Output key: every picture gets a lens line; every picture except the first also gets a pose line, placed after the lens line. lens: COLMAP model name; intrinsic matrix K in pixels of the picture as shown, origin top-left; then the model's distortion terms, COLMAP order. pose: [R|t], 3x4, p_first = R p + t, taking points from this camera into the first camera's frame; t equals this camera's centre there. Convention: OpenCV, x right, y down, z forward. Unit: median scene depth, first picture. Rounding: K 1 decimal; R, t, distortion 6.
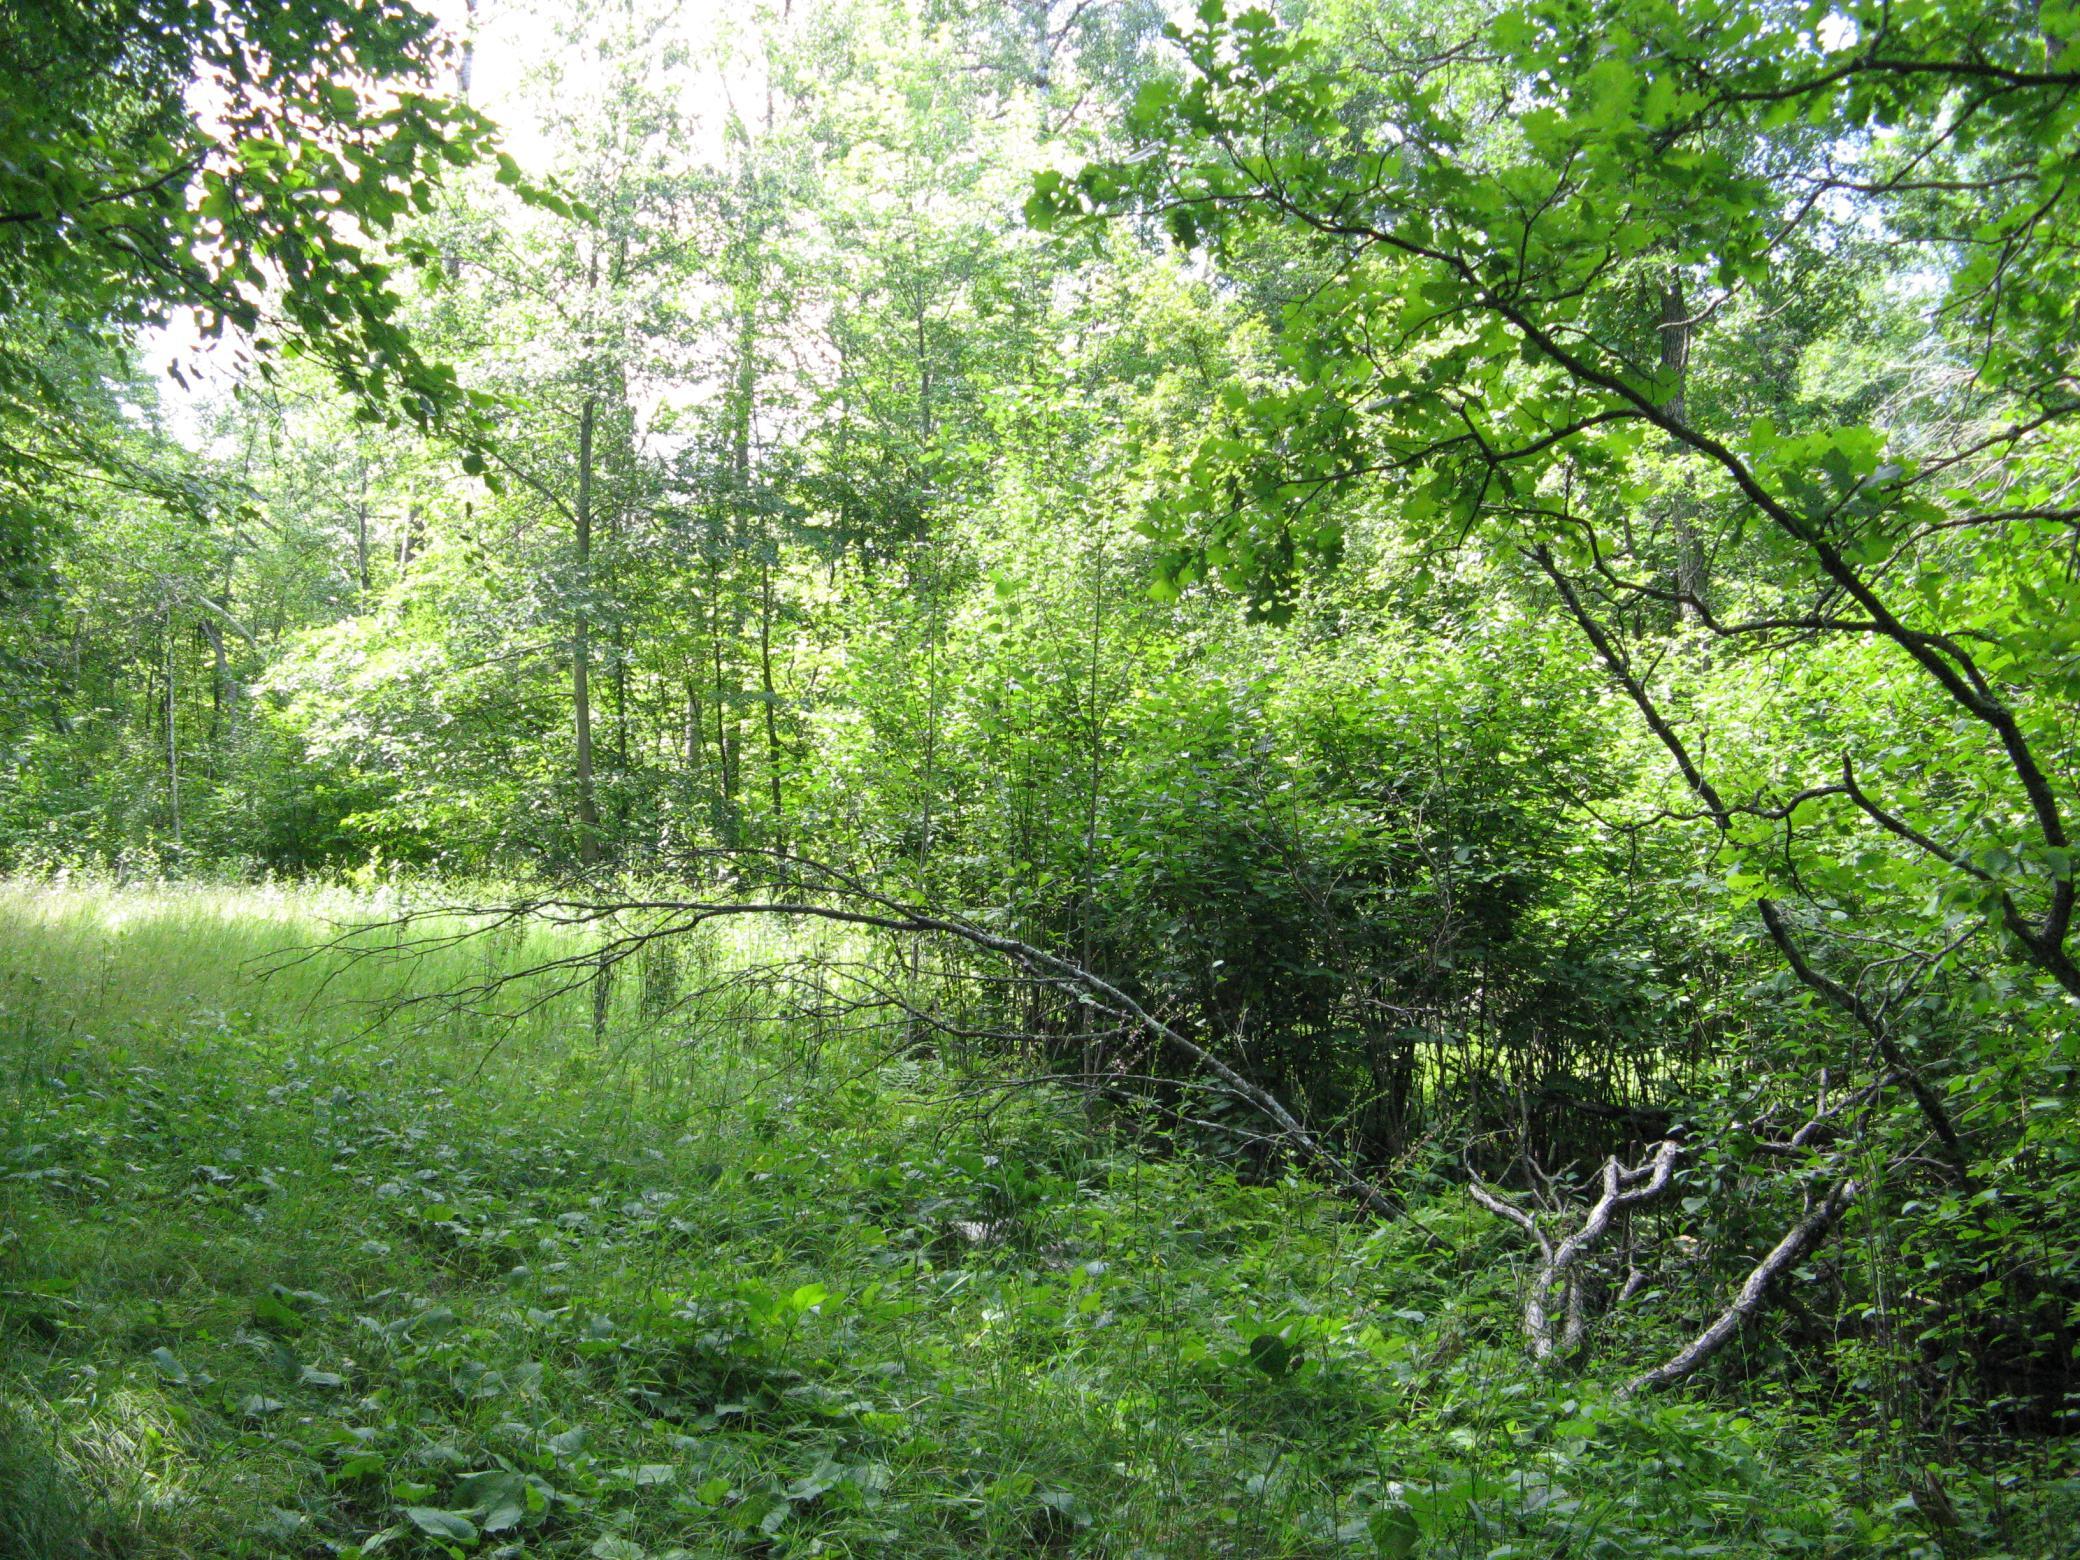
lens RADIAL K [[2166.5, 0, 1040.0], [0, 2166.5, 780.0], [0, 0, 1]] dist [-0.185041, 0.219096]
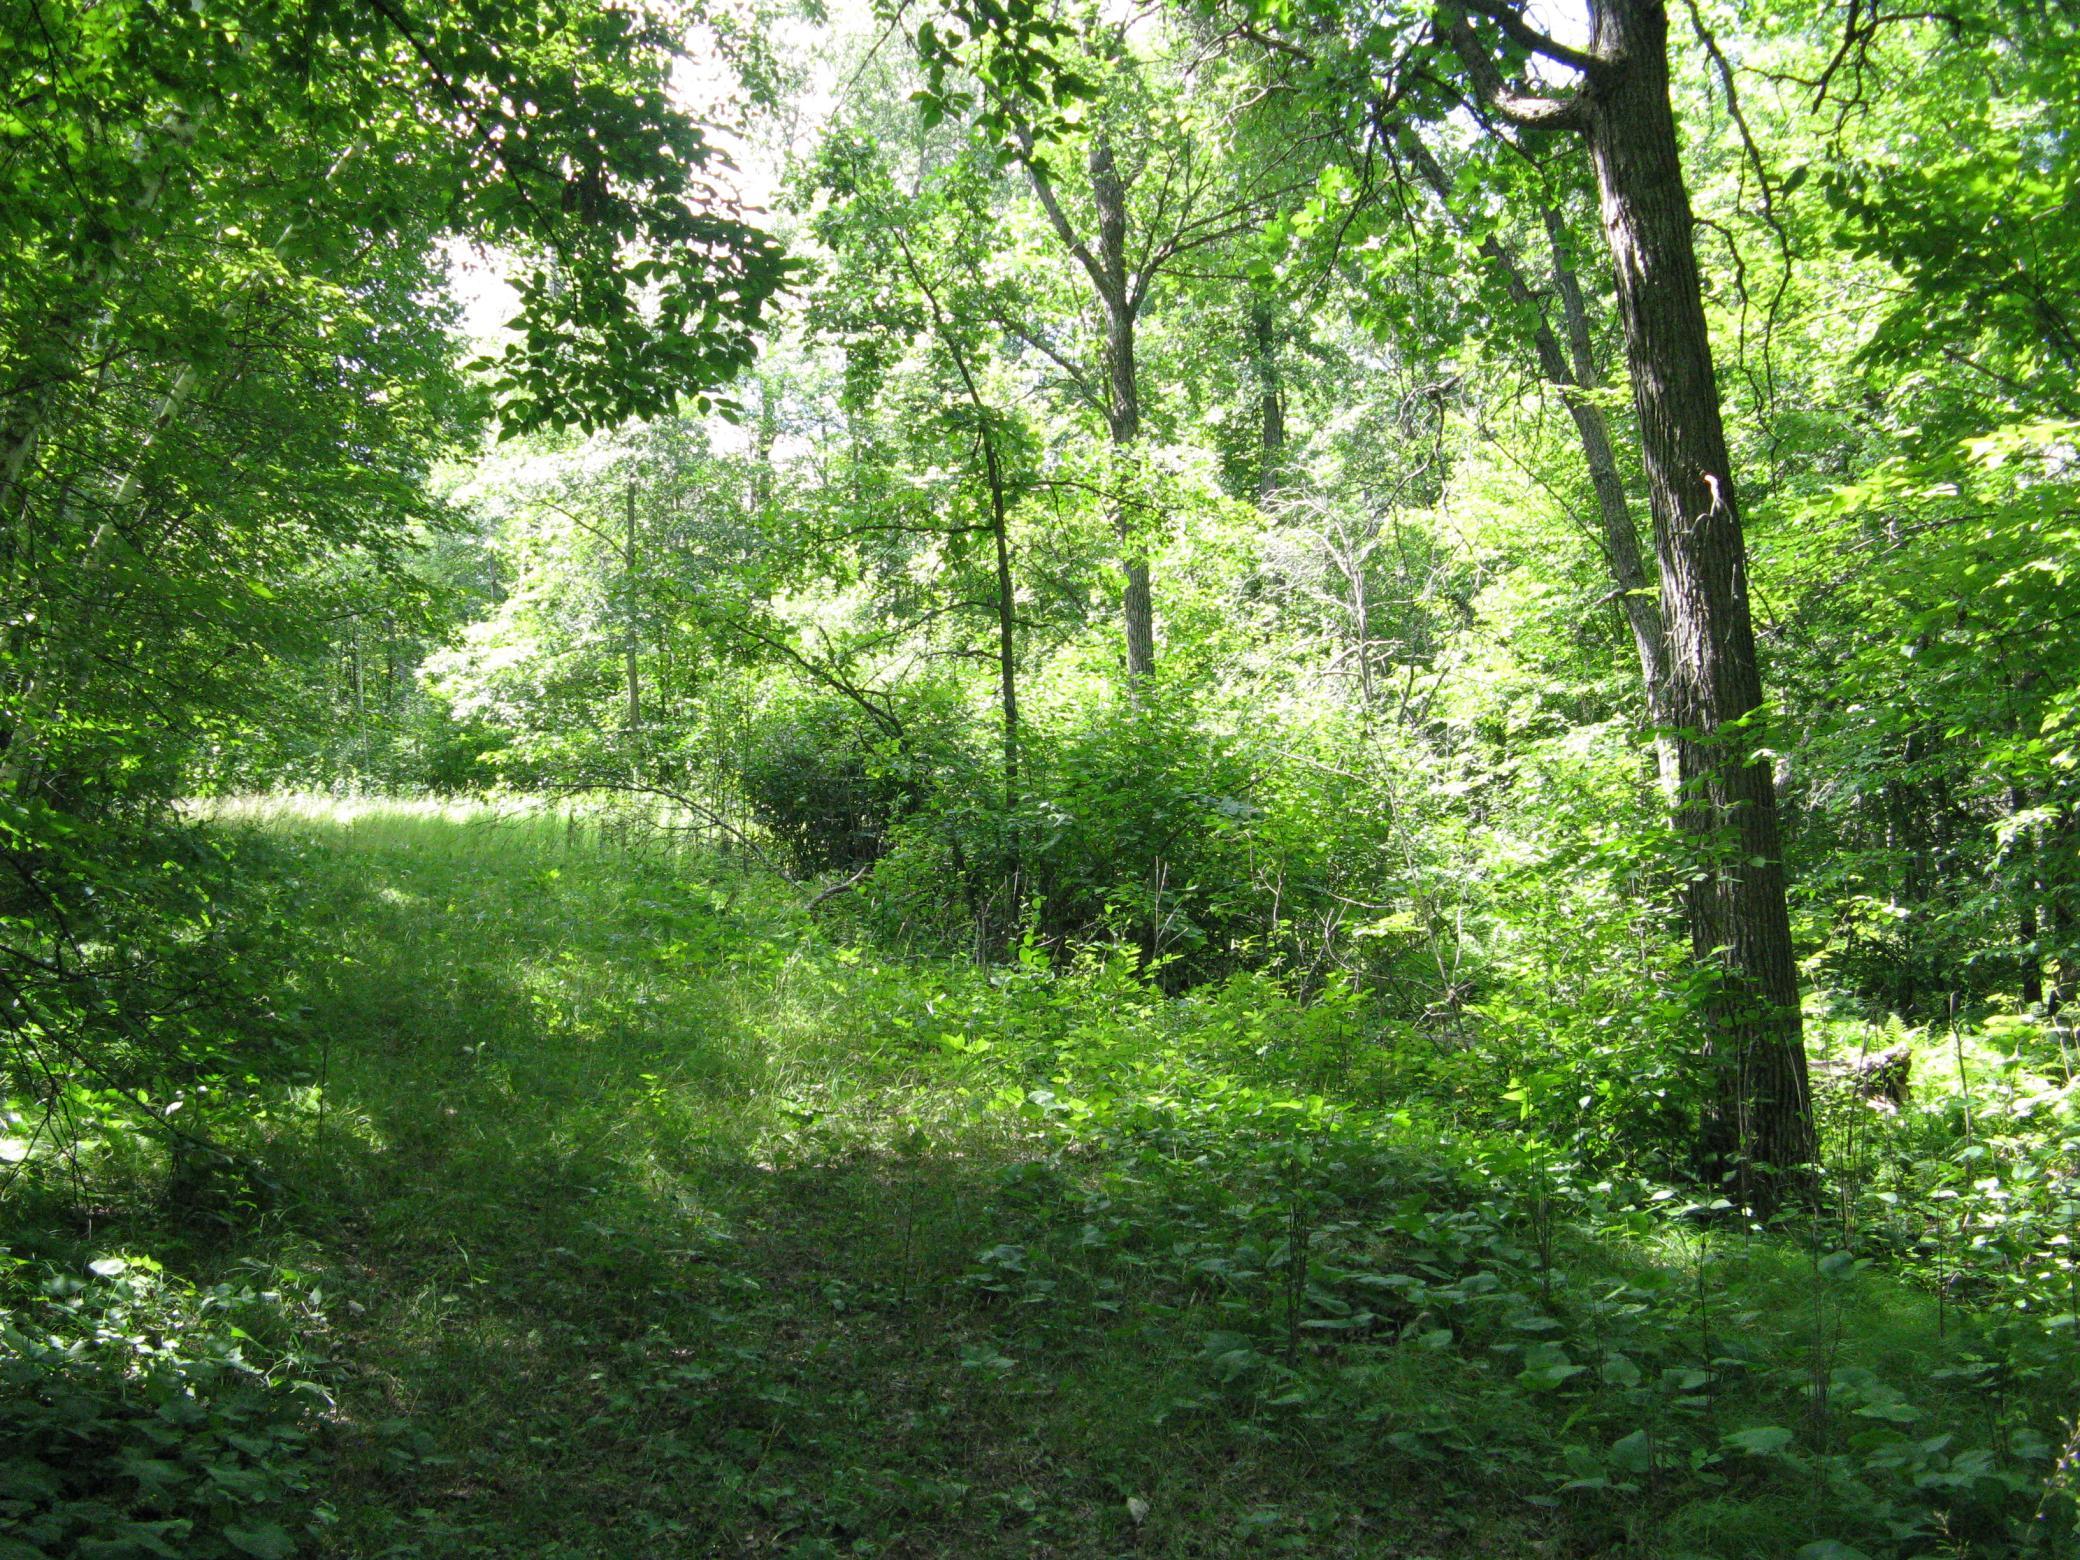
lens RADIAL K [[2166.5, 0, 1040.0], [0, 2166.5, 780.0], [0, 0, 1]] dist [-0.185041, 0.219096]
pose [[0.997254, -0.018988, -0.071577, 0.177710], [0.021427, 0.999210, 0.033461, -0.007621], [0.070885, -0.034903, 0.996874, -0.485880]]
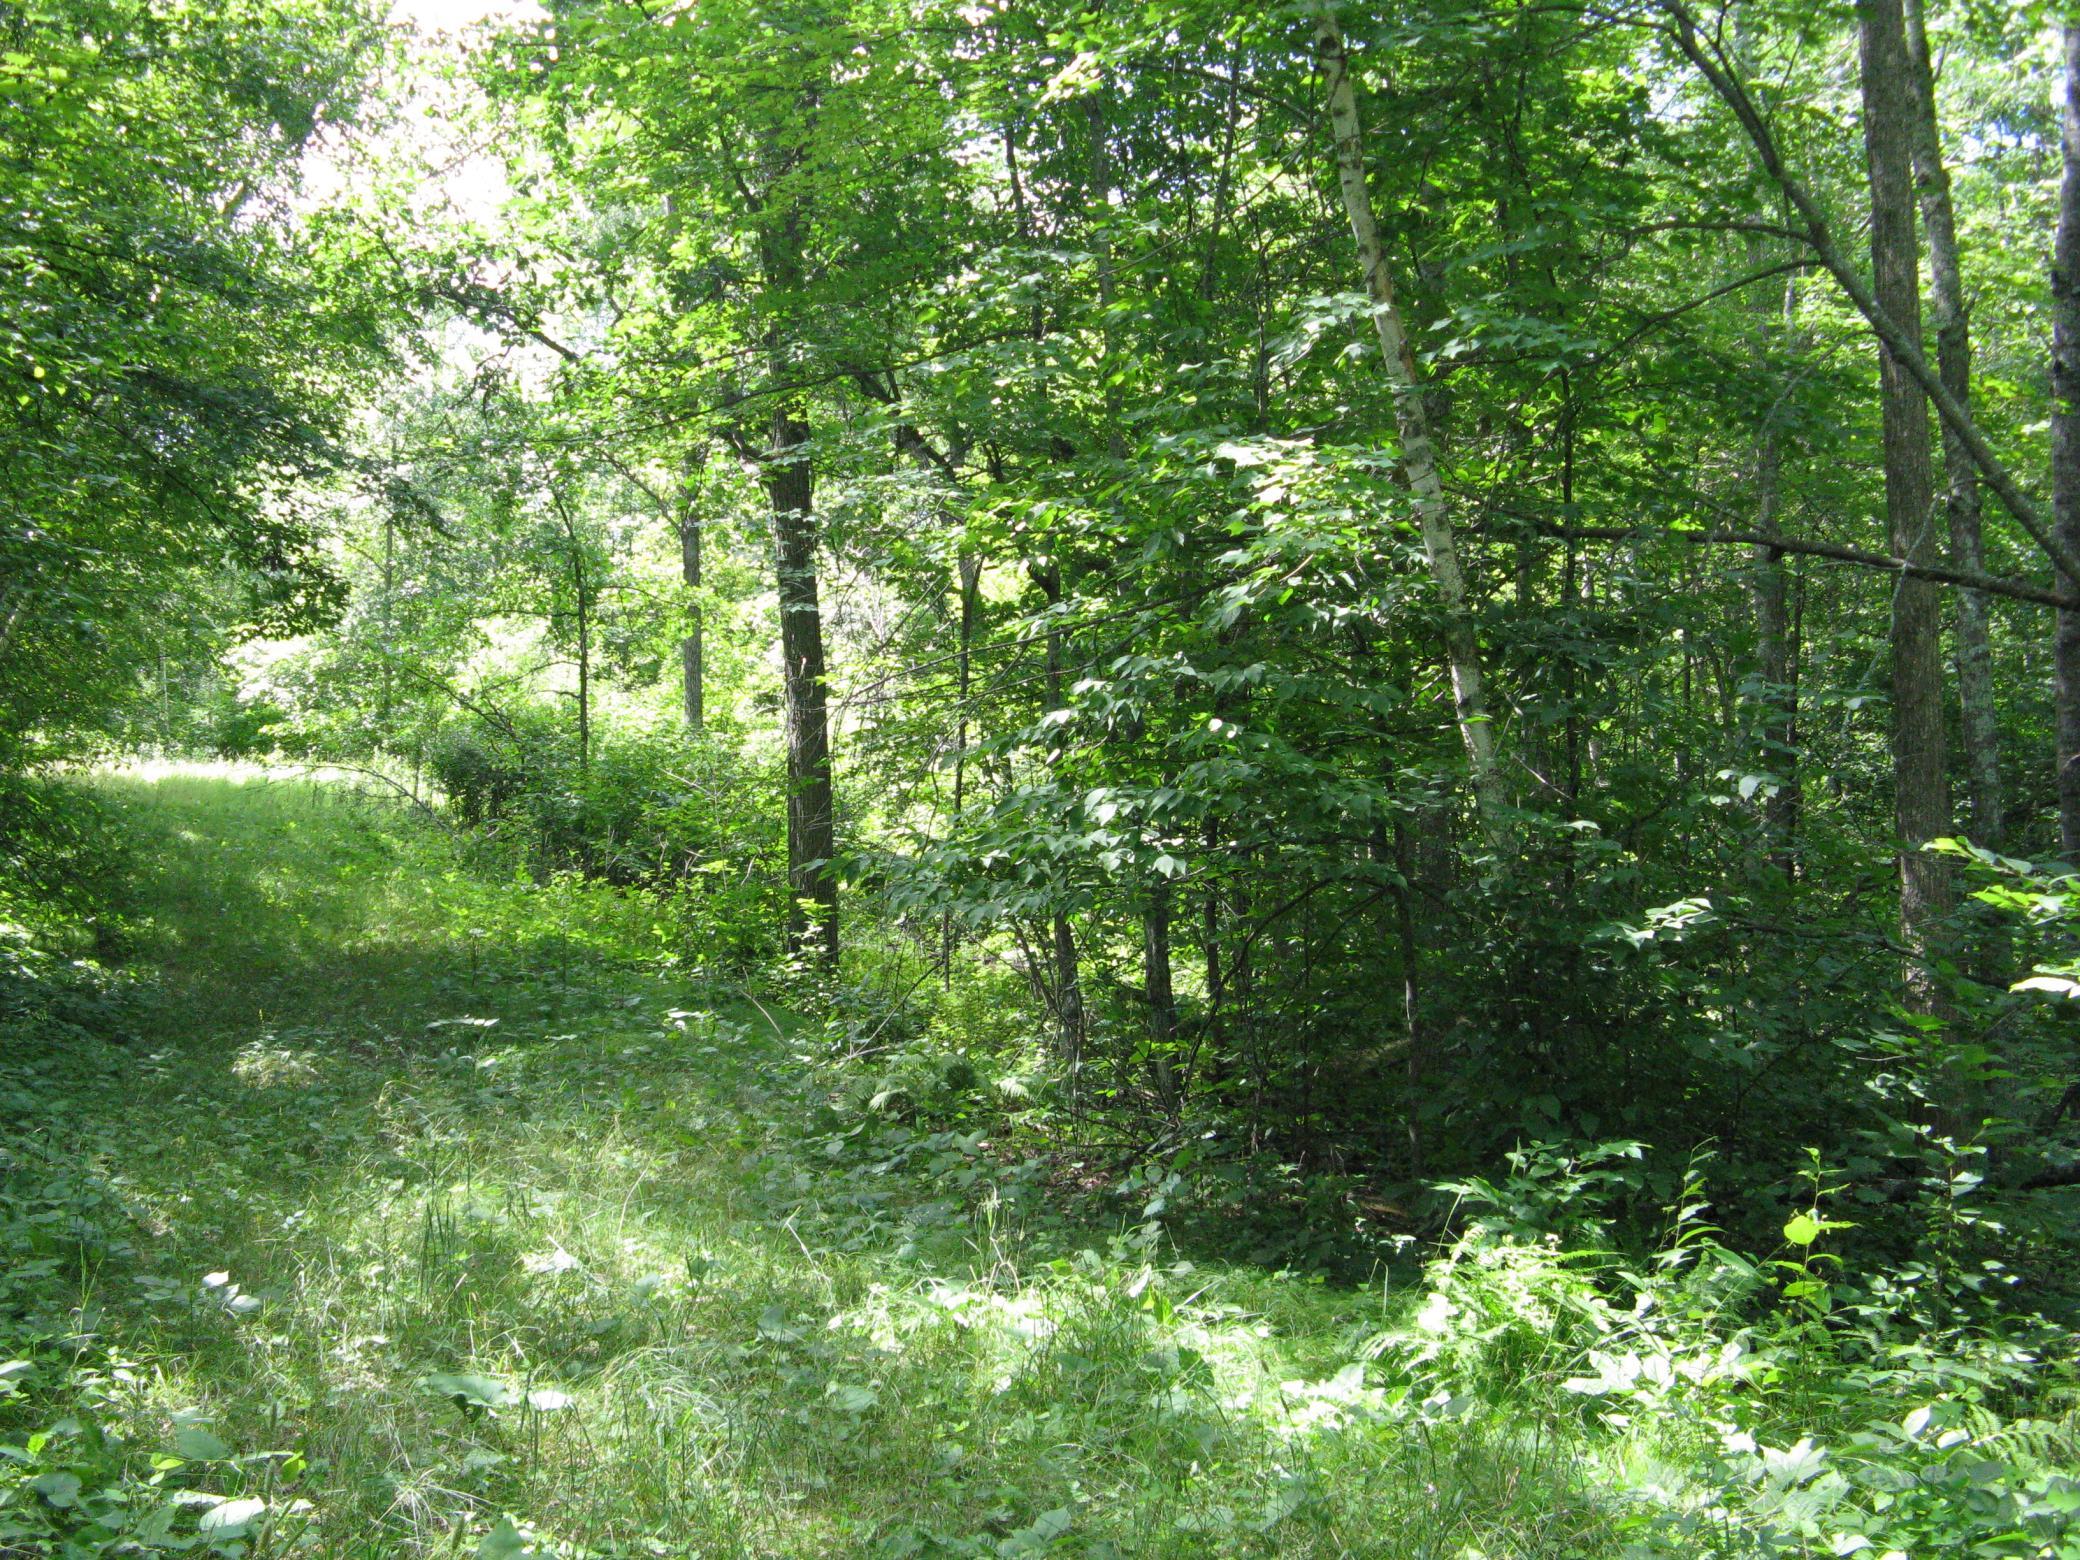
lens RADIAL K [[2166.5, 0, 1040.0], [0, 2166.5, 780.0], [0, 0, 1]] dist [-0.185041, 0.219096]
pose [[0.999741, 0.014972, 0.017135, 0.328466], [-0.015789, 0.998694, 0.048590, -0.037921], [-0.016385, -0.048848, 0.998672, -0.881084]]
